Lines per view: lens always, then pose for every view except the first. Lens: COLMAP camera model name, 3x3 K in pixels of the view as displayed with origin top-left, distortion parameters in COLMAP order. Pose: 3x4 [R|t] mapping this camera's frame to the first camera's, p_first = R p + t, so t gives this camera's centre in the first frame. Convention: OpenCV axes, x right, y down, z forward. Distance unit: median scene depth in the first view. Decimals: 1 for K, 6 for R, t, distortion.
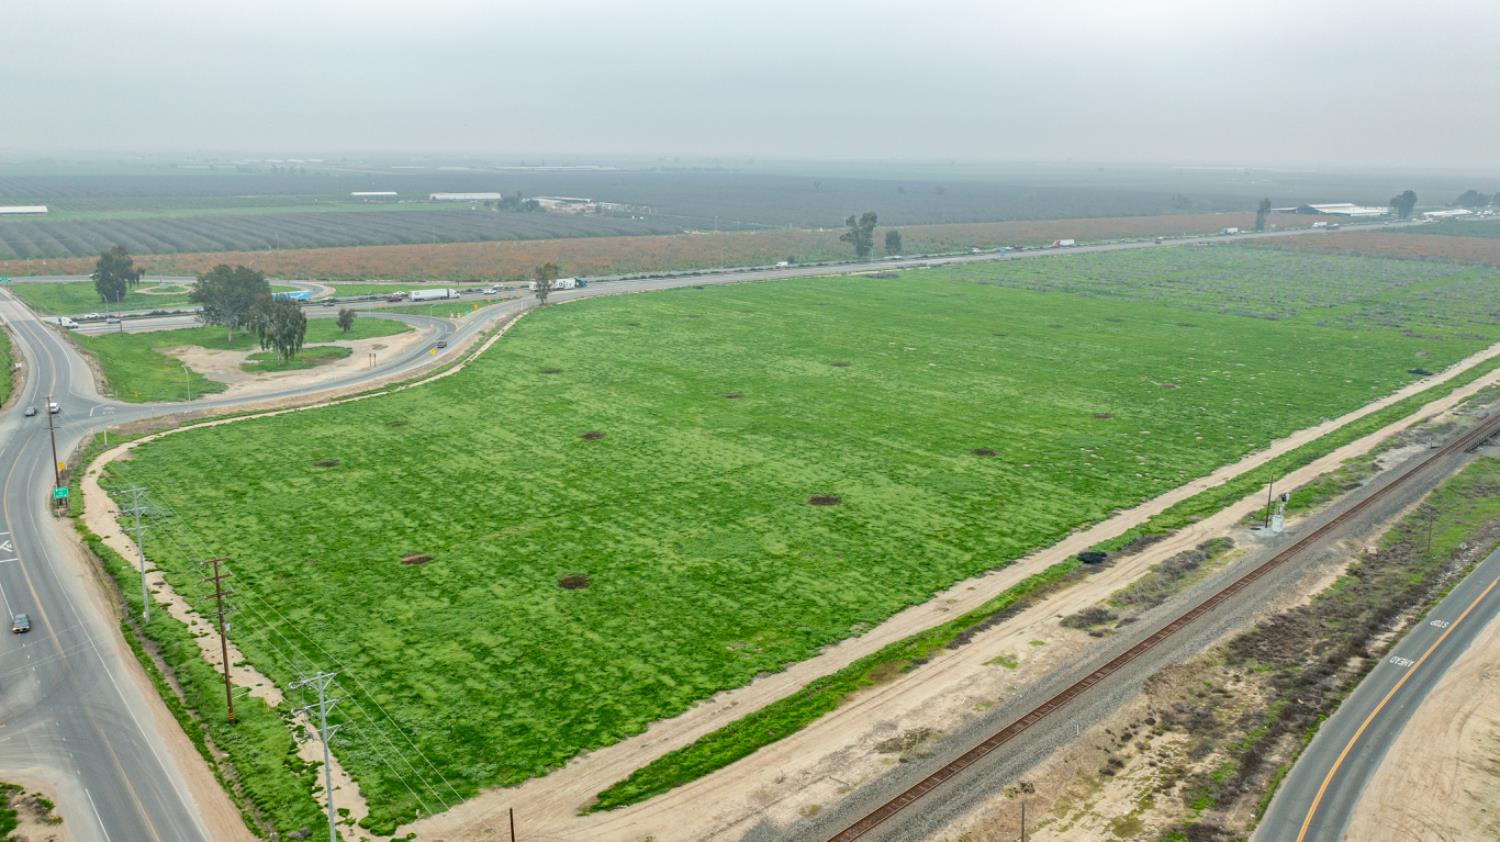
lens RADIAL K [[1167.0, 0, 750.0], [0, 1167.0, 421.0], [0, 0, 1]] dist [-0.021122, 0.011748]
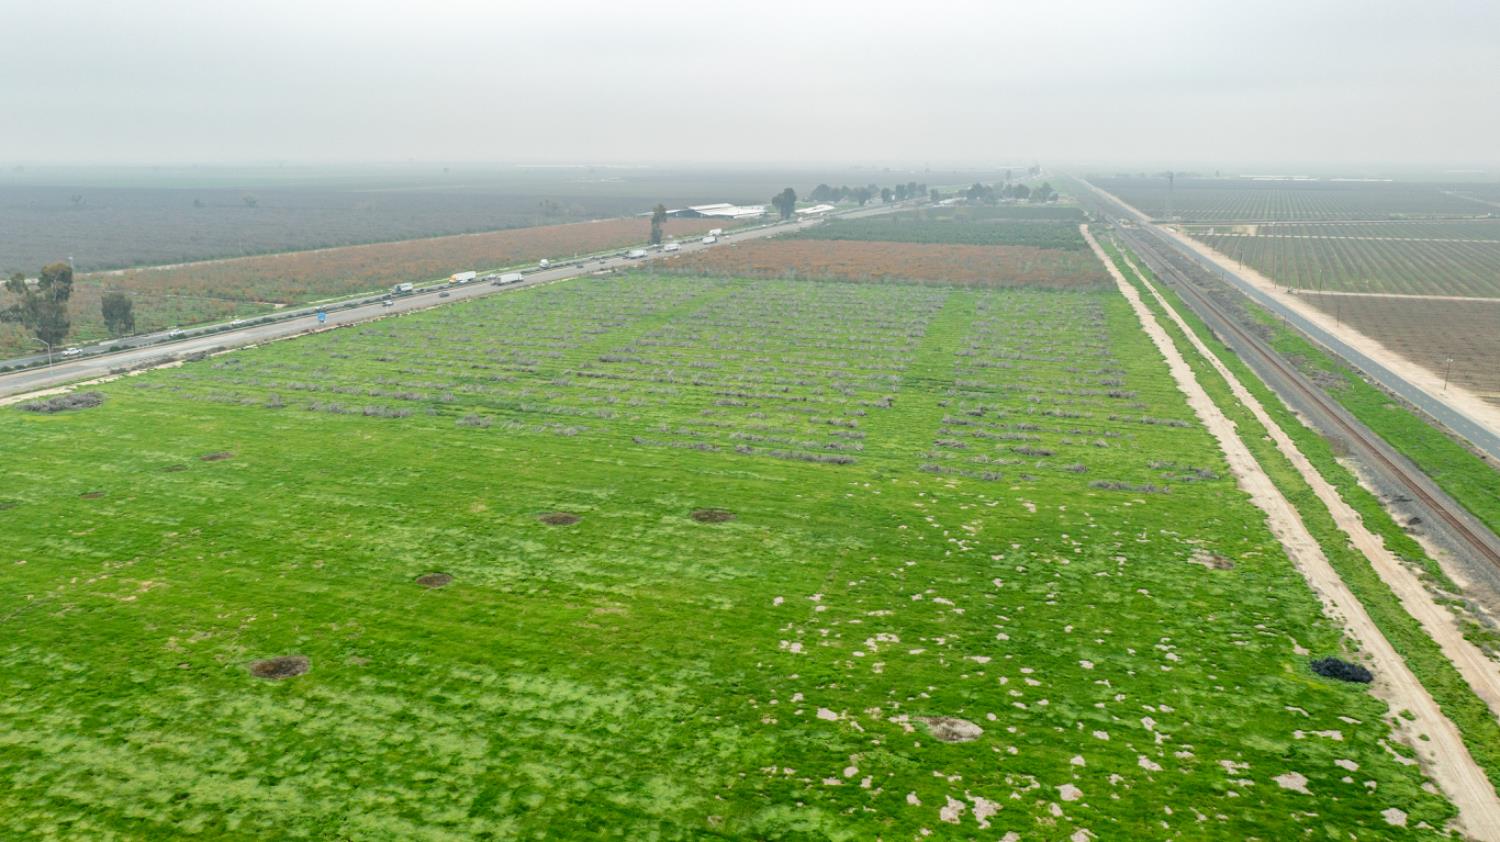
lens RADIAL K [[1167.0, 0, 750.0], [0, 1167.0, 421.0], [0, 0, 1]] dist [-0.021122, 0.011748]
pose [[0.858571, -0.124367, 0.497382, 0.100795], [0.124211, 0.991688, 0.033555, -0.083536], [-0.497421, 0.032971, 0.866883, 0.367117]]
